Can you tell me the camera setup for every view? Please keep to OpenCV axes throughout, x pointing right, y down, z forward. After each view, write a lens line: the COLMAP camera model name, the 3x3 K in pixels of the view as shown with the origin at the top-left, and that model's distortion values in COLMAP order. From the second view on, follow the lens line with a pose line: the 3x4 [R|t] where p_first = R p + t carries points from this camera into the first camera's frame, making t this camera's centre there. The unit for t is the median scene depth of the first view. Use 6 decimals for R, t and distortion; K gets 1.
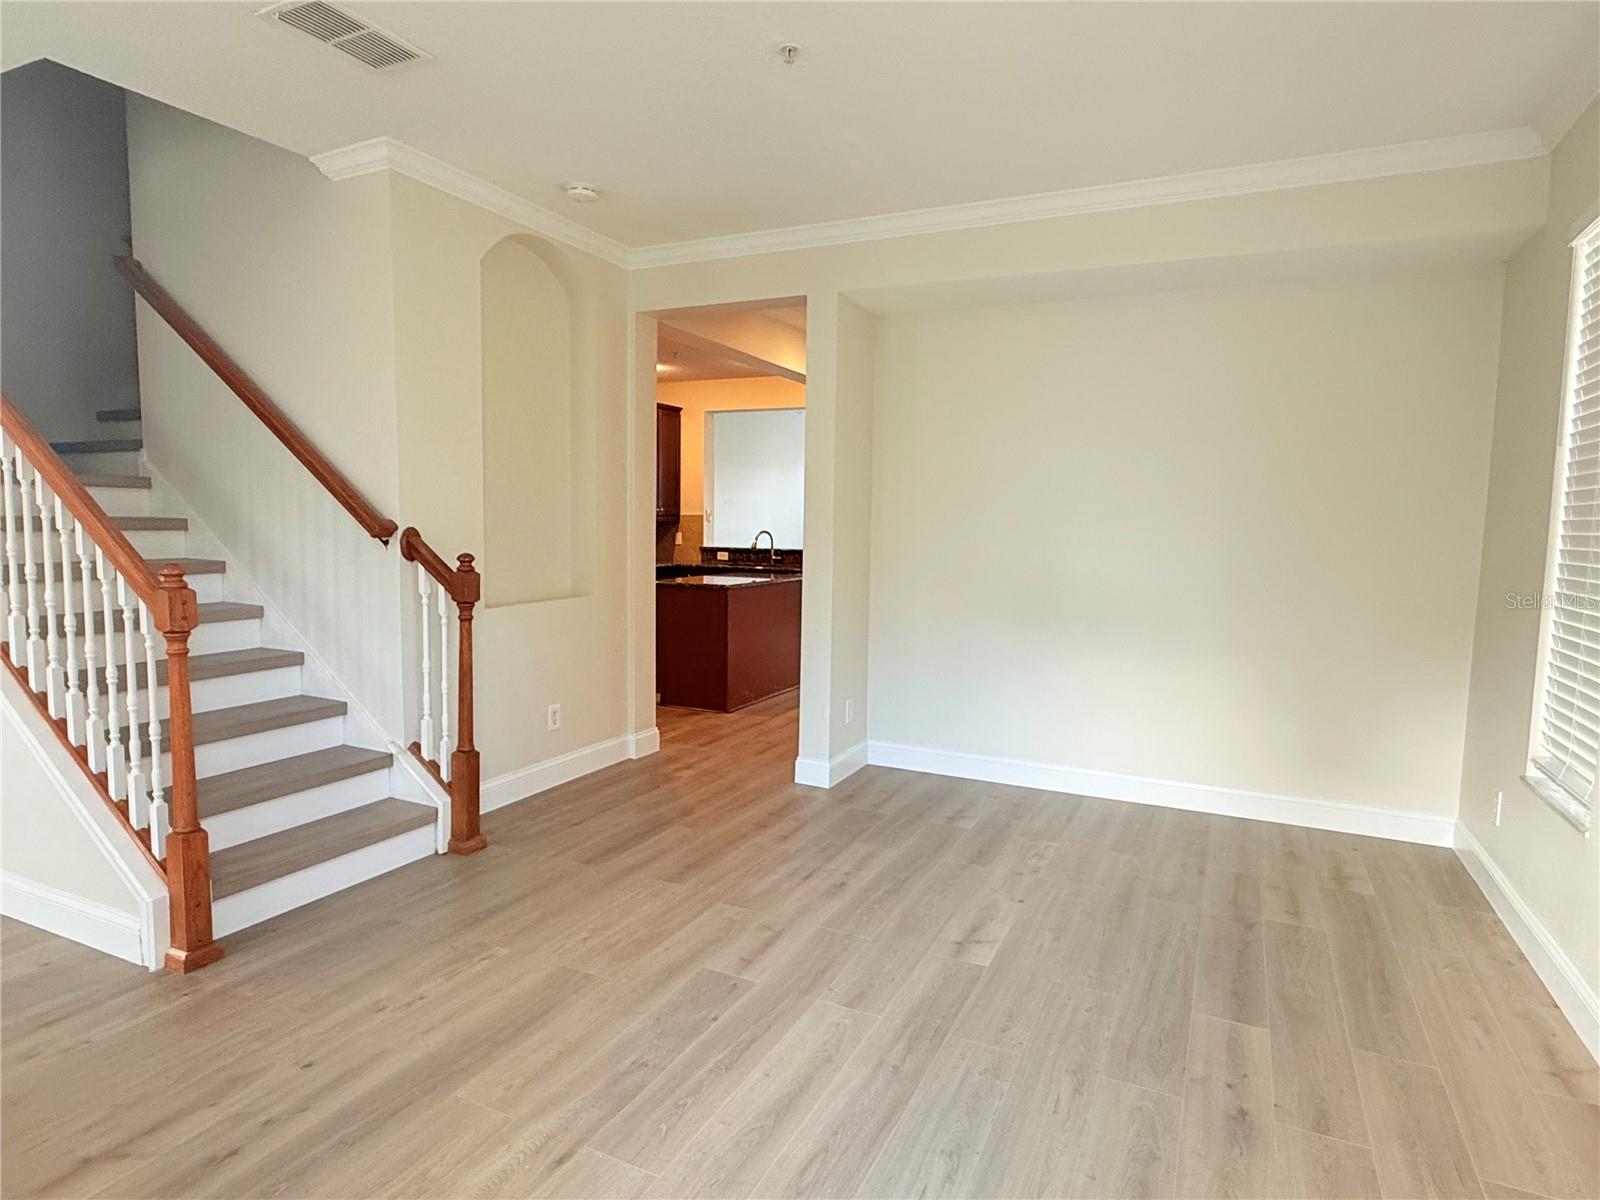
lens RADIAL K [[915.6, 0, 805.5], [0, 915.6, 594.0], [0, 0, 1]] dist [0.001263, -0.000069]
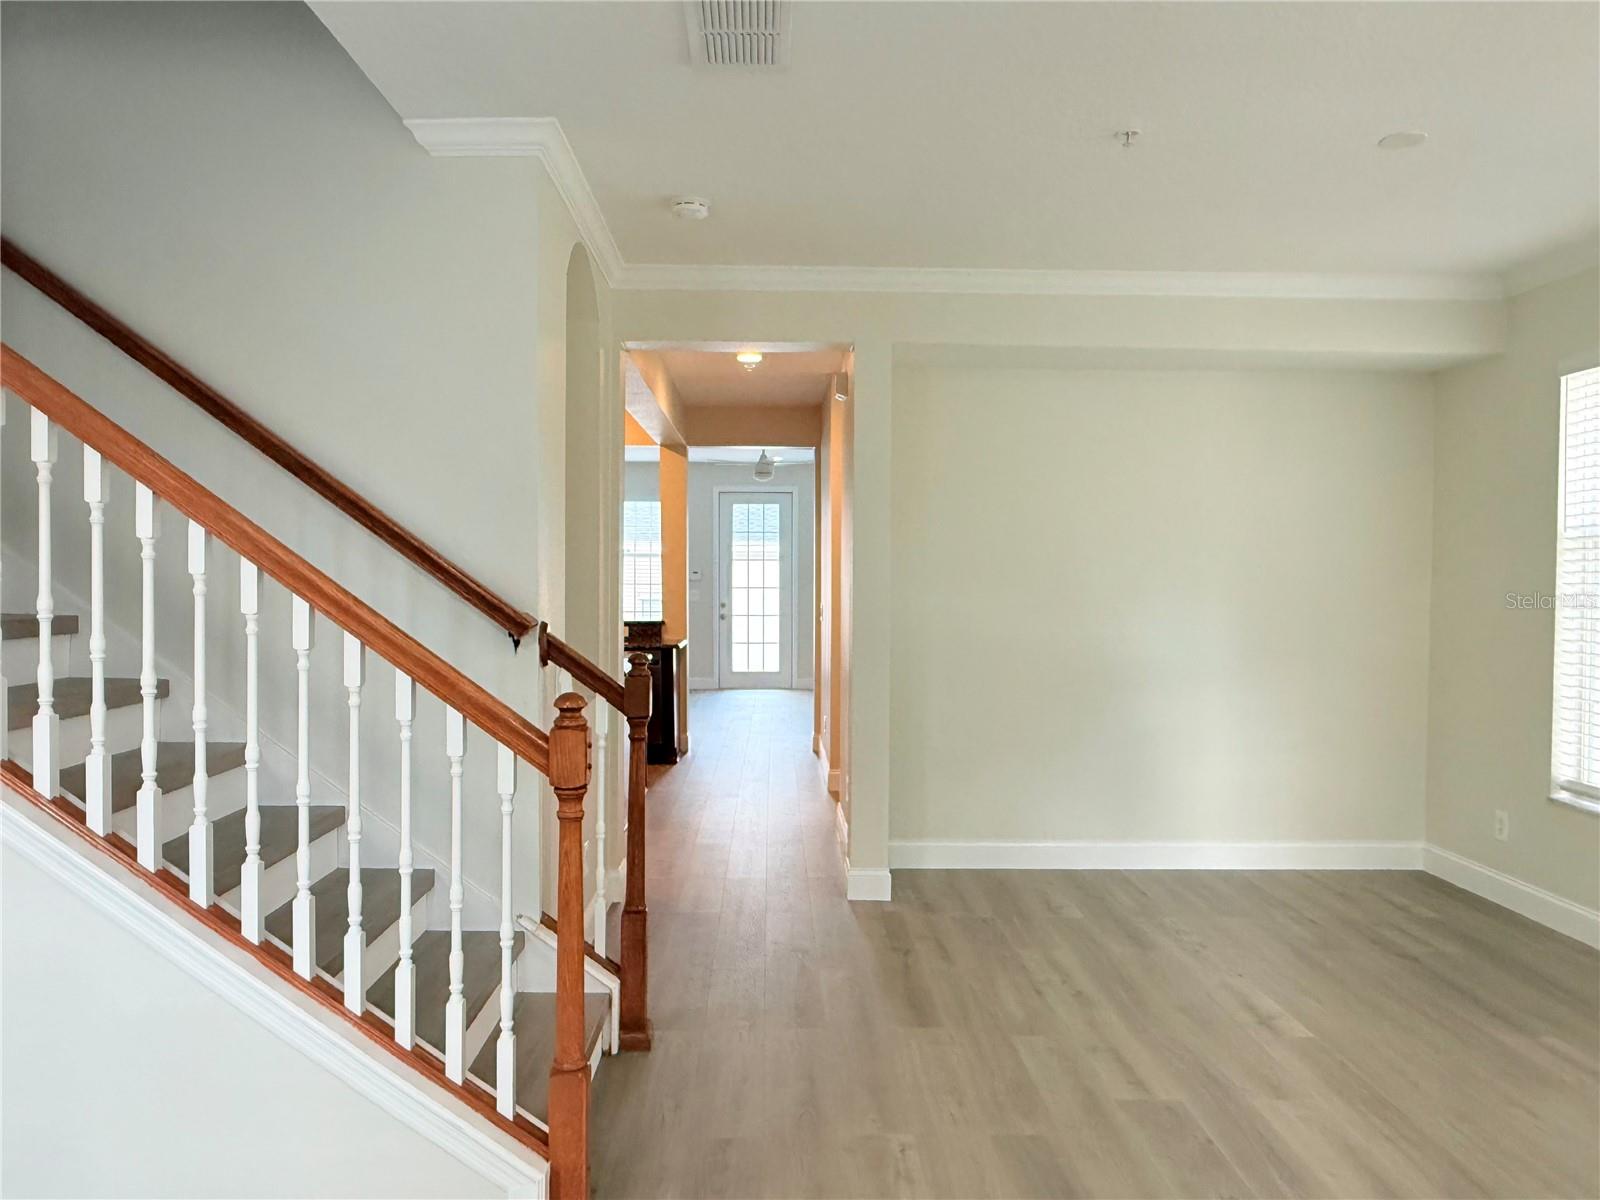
lens RADIAL K [[1110.7, 0, 797.9], [0, 1110.7, 596.4], [0, 0, 1]] dist [-0.006479, 0.003326]
pose [[0.891816, -0.020912, 0.451914, -0.702219], [0.044650, 0.998123, -0.041926, -0.049242], [-0.450189, 0.057568, 0.891076, 0.099584]]
